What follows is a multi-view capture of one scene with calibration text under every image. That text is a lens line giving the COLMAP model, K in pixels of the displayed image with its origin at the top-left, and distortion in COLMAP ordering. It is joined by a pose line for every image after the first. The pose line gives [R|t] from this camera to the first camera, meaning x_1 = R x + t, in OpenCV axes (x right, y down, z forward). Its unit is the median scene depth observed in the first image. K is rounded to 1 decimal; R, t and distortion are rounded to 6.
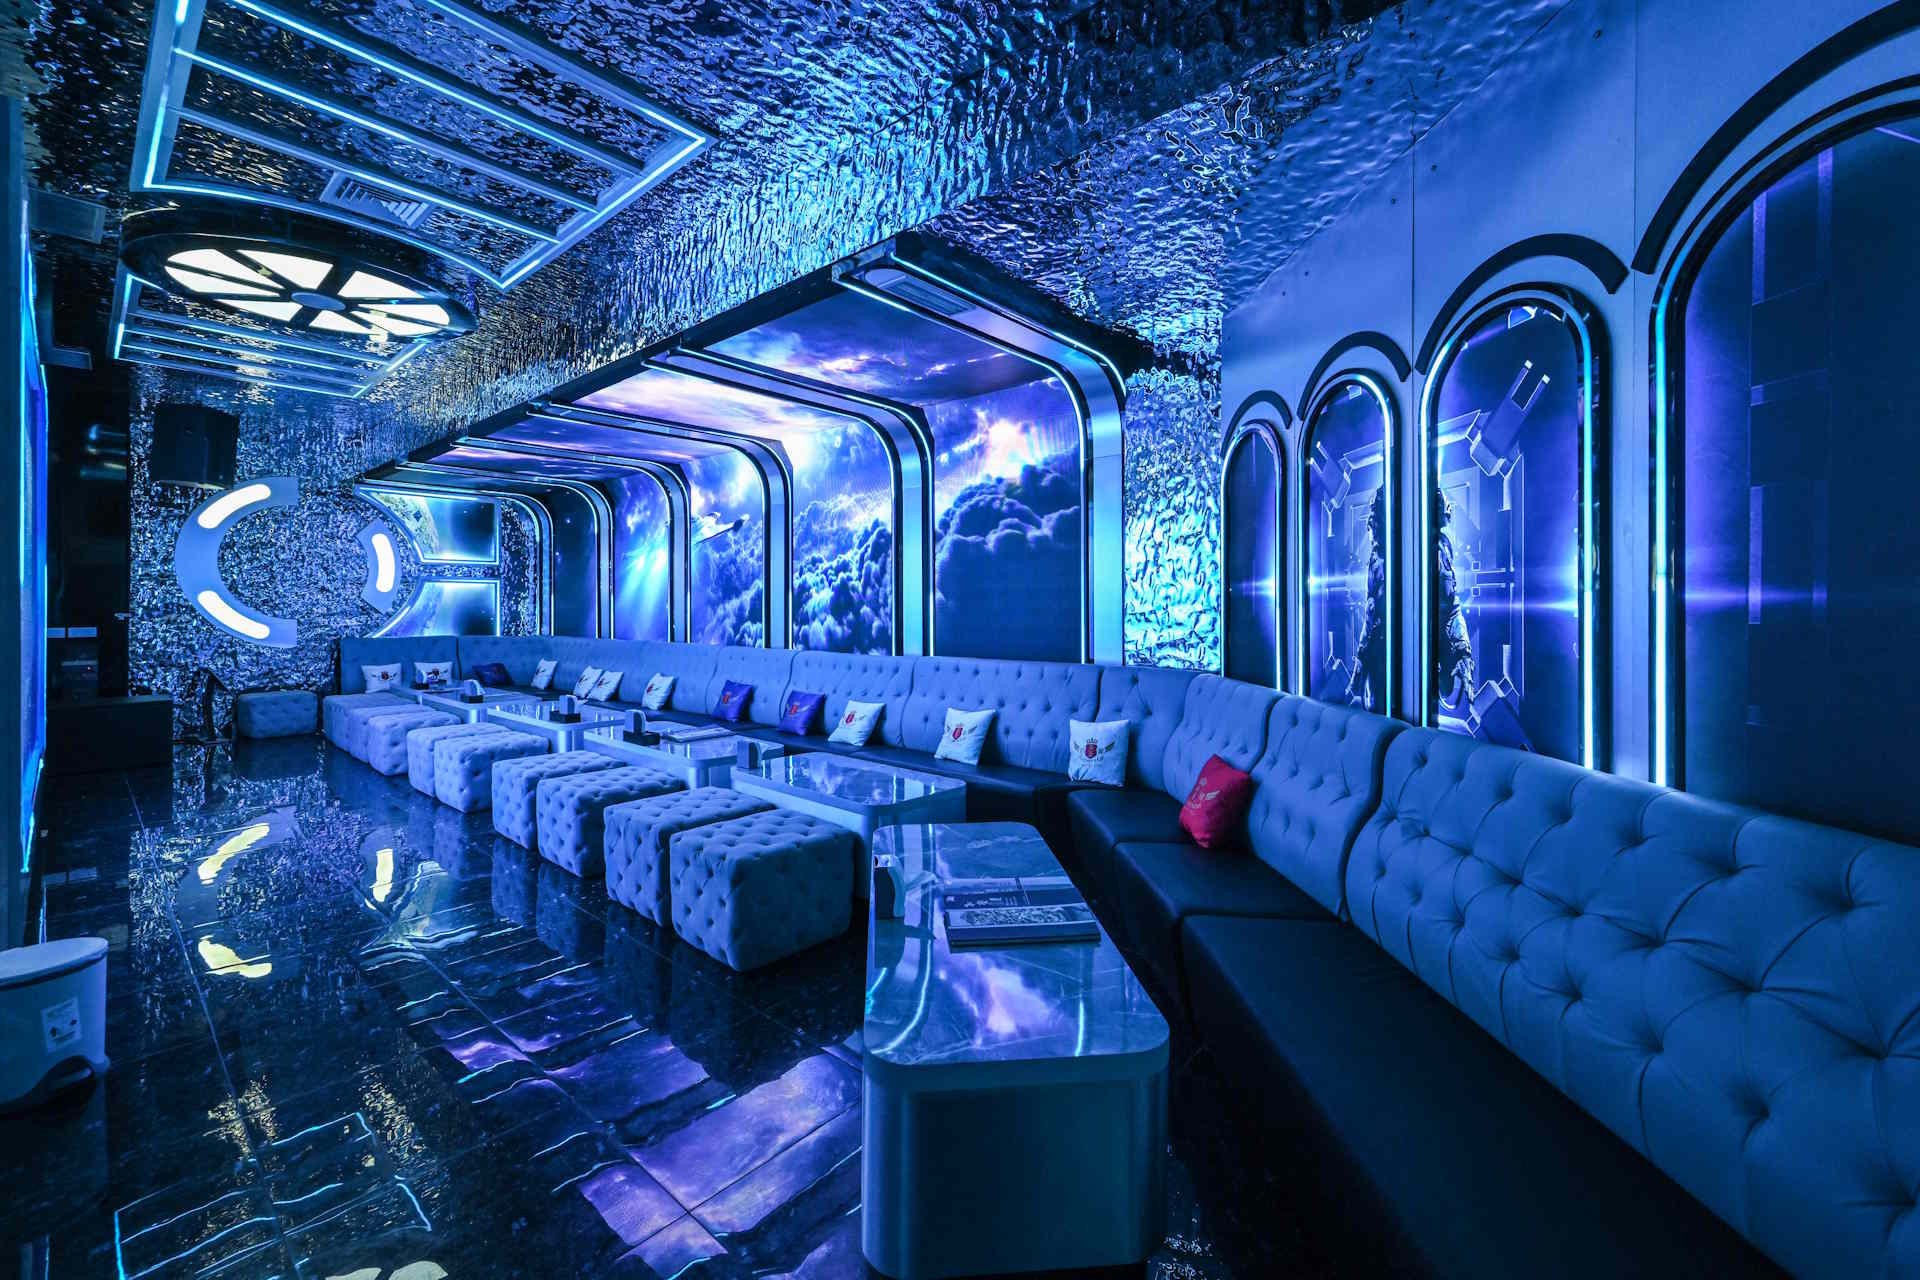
lens RADIAL K [[770.1, 0, 961.3], [0, 770.1, 610.1], [0, 0, 1]] dist [0.000078, 0.000833]
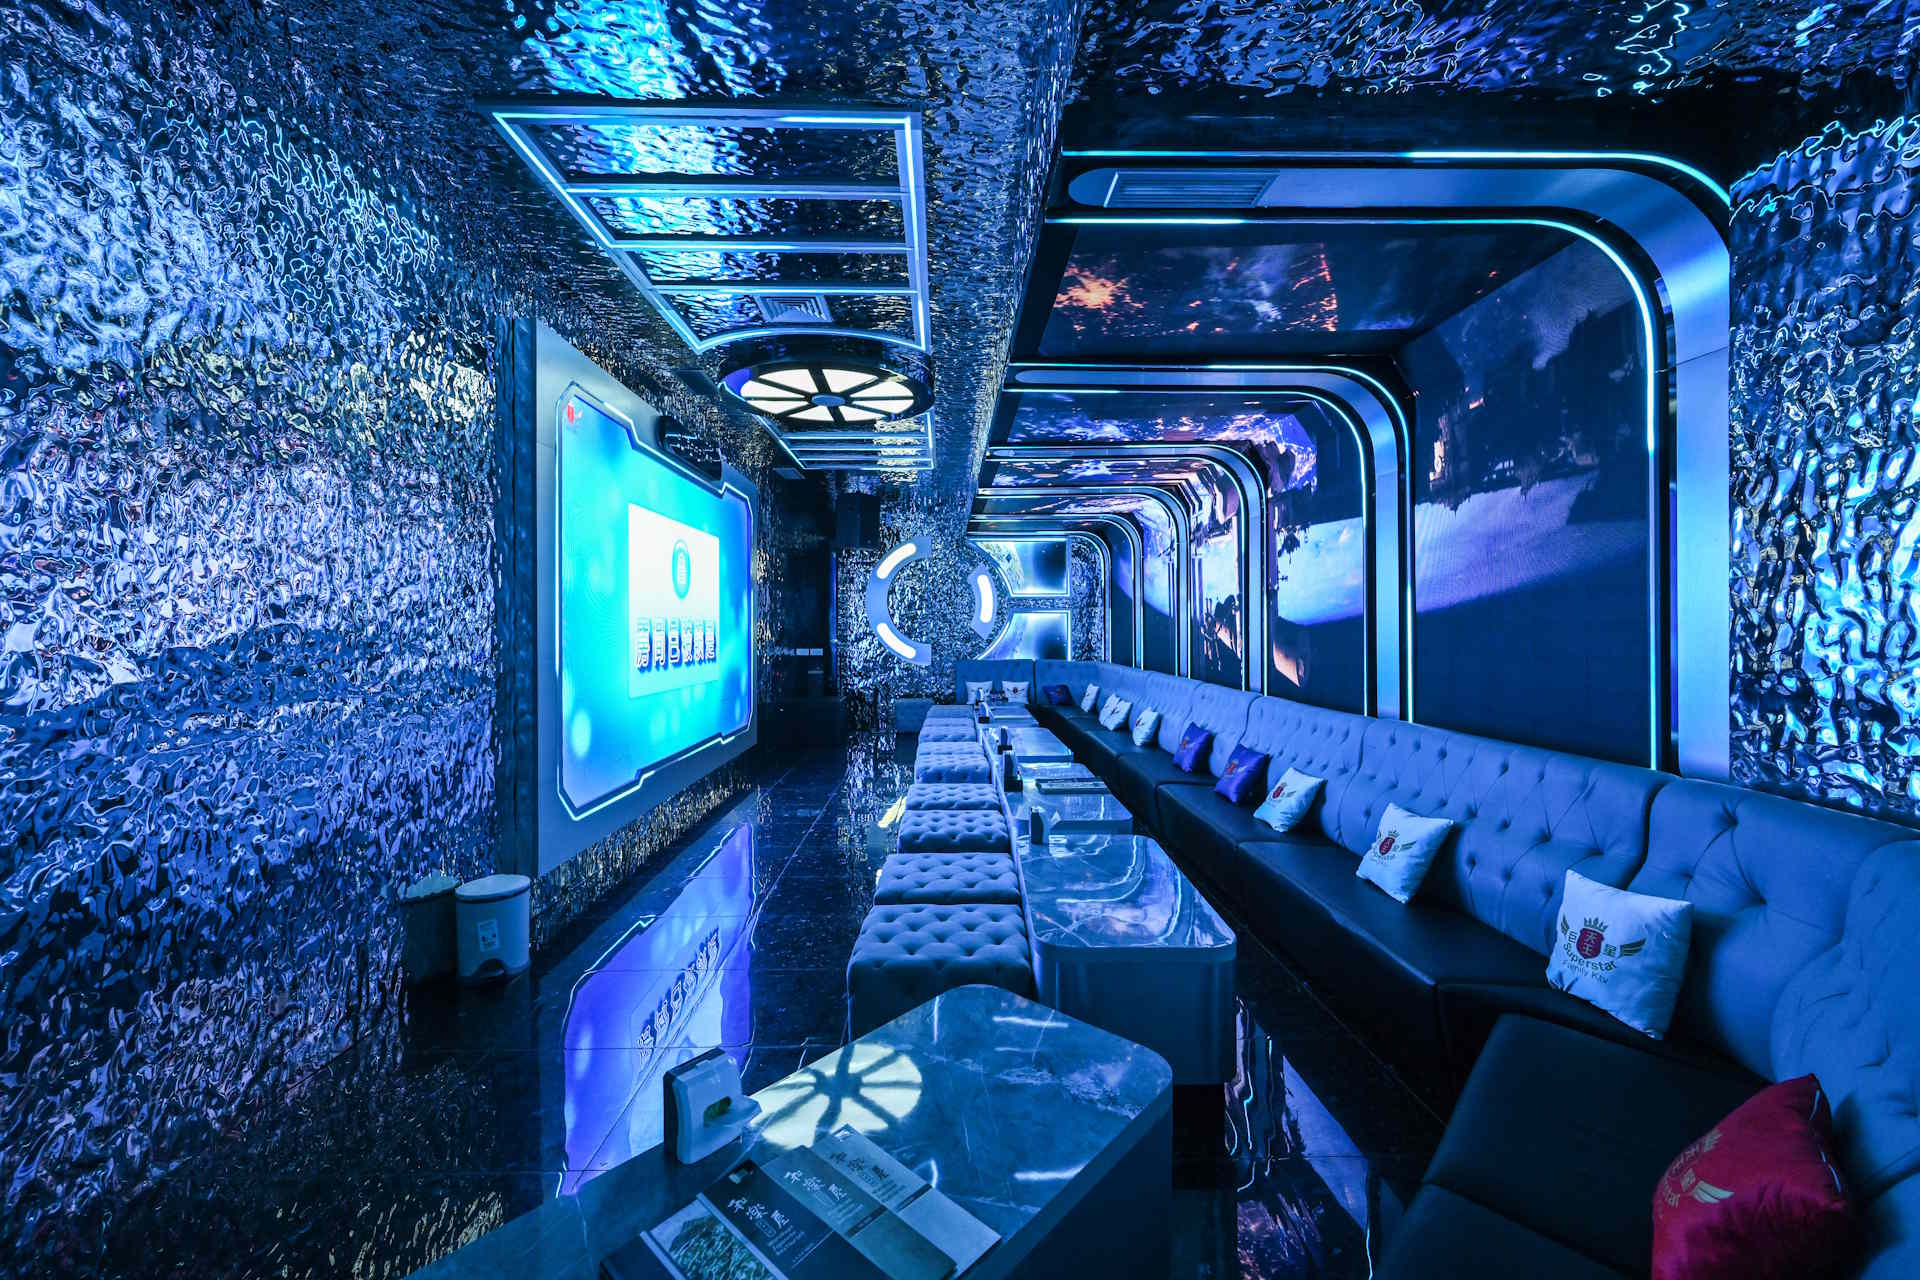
lens RADIAL K [[755.2, 0, 954.9], [0, 755.2, 622.5], [0, 0, 1]] dist [-0.000988, 0.000857]
pose [[0.663987, -0.007256, -0.747709, 0.151757], [-0.002067, 0.999931, -0.011539, -0.011803], [0.747741, 0.009207, 0.663926, 0.210097]]
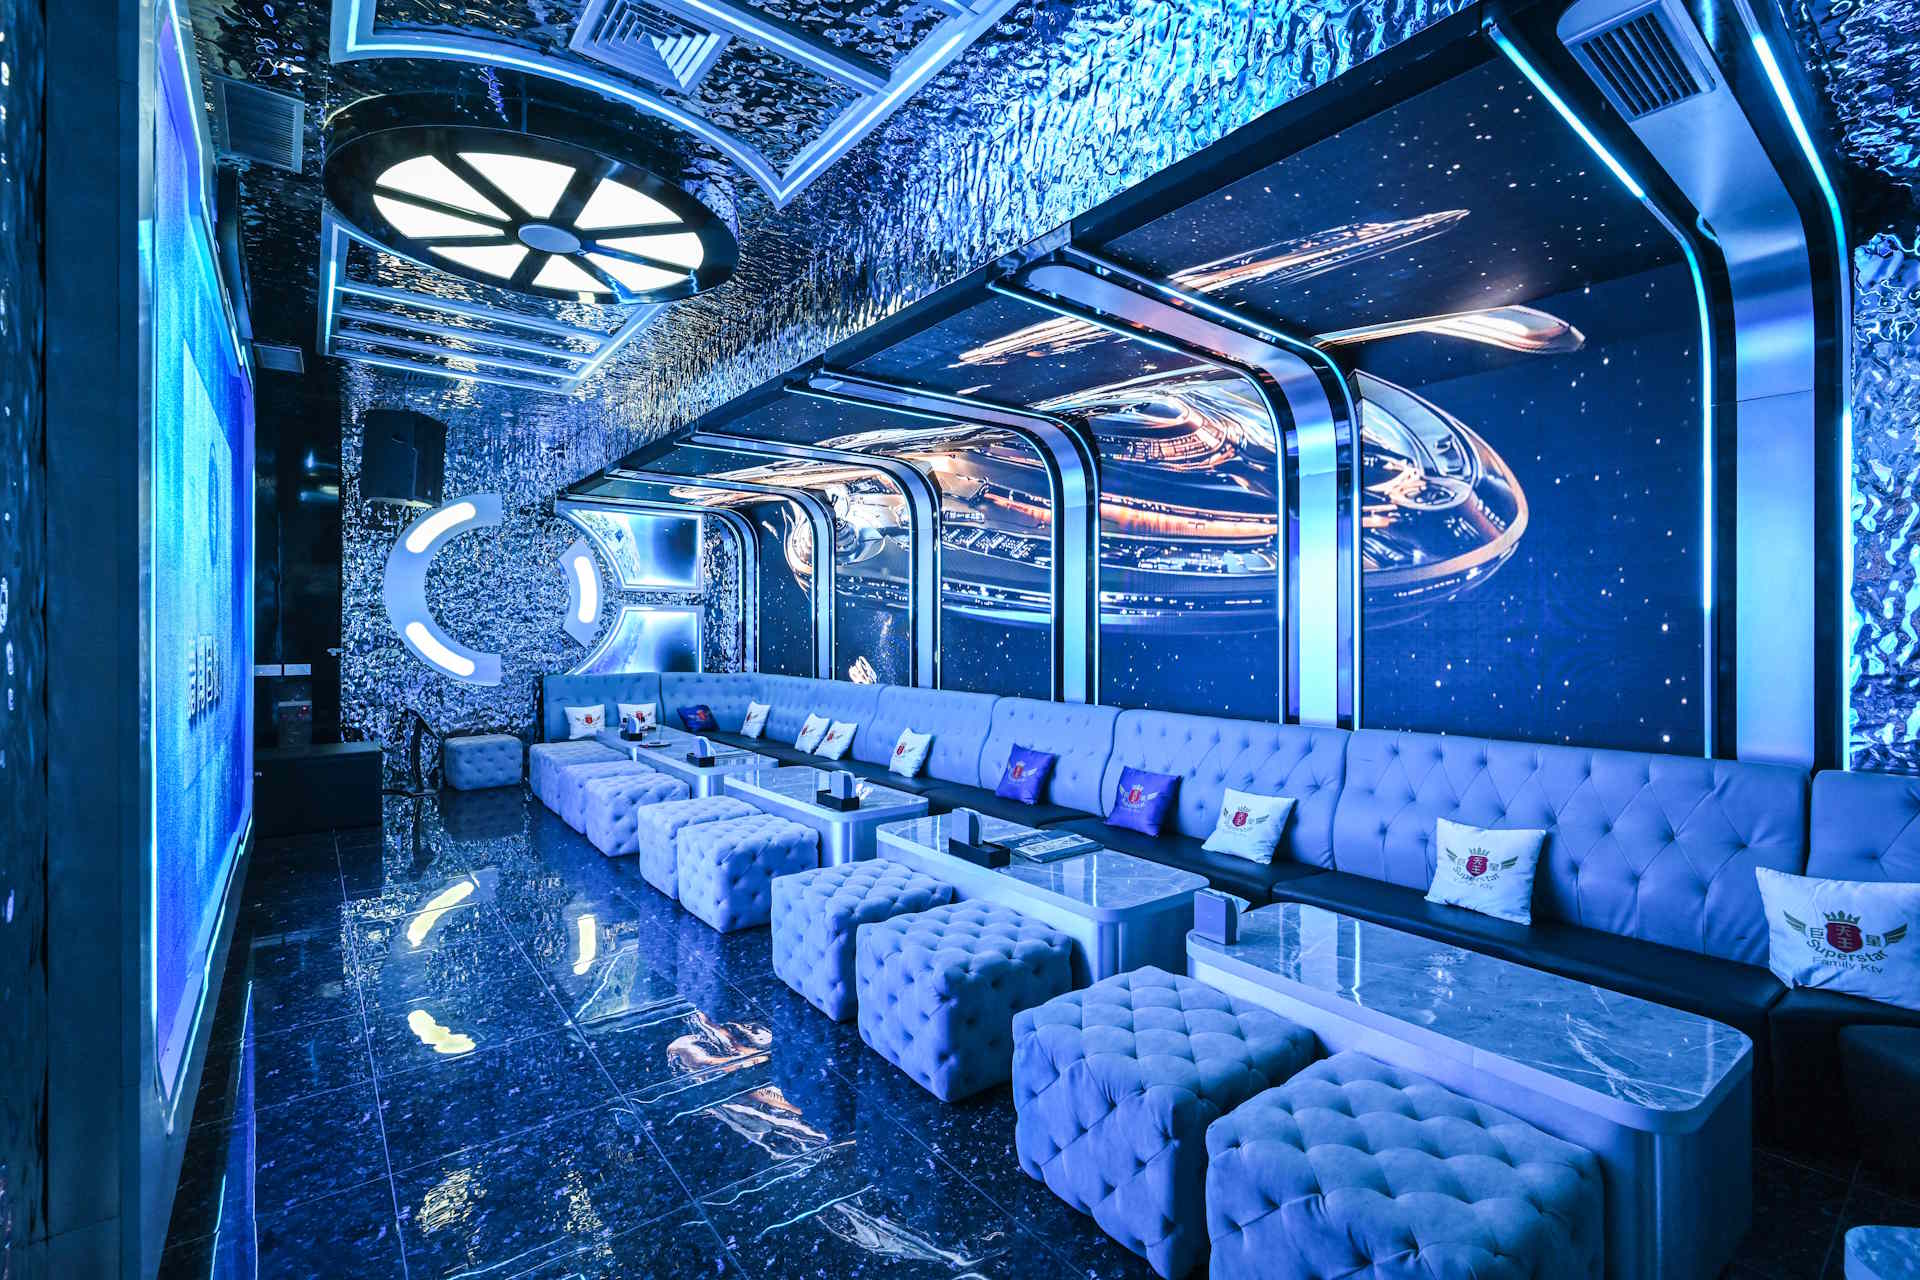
lens RADIAL K [[838.3, 0, 960.0], [0, 838.3, 640.0], [0, 0, 1]] dist [0.002925, -0.000580]
pose [[0.981320, 0.004691, -0.192328, -0.186464], [-0.003535, 0.999974, 0.006355, -0.014354], [0.192353, -0.005556, 0.981310, 0.181726]]
